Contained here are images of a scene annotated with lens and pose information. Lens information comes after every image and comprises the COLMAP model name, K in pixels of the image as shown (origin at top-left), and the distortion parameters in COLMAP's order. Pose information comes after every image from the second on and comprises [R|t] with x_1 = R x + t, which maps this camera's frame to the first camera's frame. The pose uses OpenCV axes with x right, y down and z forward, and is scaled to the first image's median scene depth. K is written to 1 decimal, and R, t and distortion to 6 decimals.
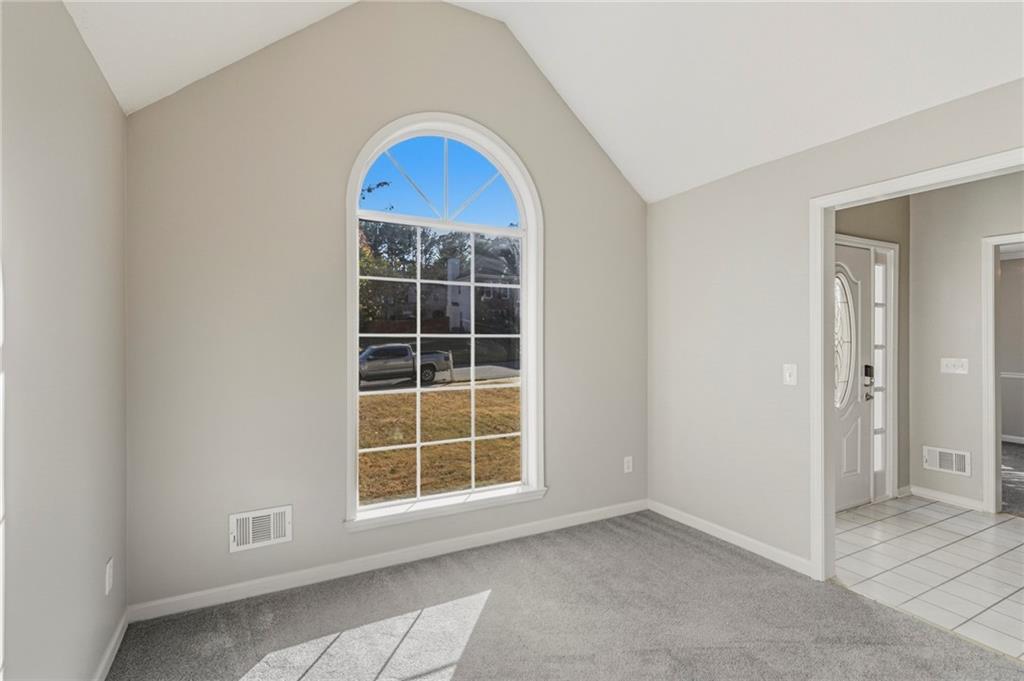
lens RADIAL K [[477.2, 0, 501.4], [0, 477.2, 337.8], [0, 0, 1]] dist [-0.000100, -0.000289]
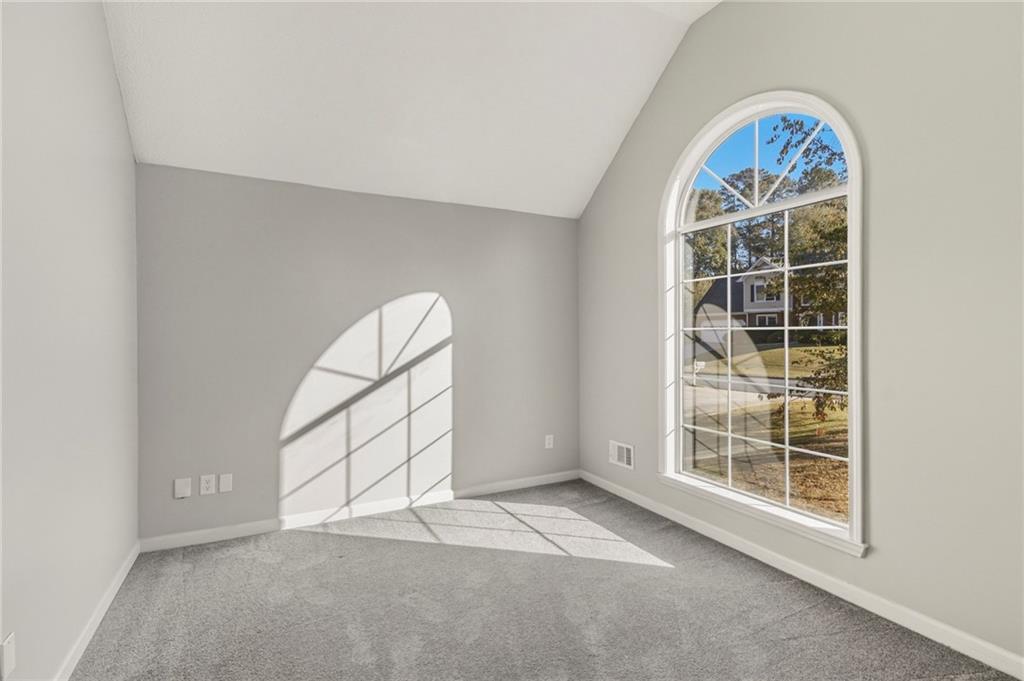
lens RADIAL K [[477.2, 0, 502.4], [0, 477.2, 337.8], [0, 0, 1]] dist [-0.000100, -0.000289]
pose [[-0.023271, 0.000946, -0.999729, 0.995072], [-0.004693, 0.999988, 0.001055, 0.019154], [0.999718, 0.004716, -0.023266, 0.609963]]
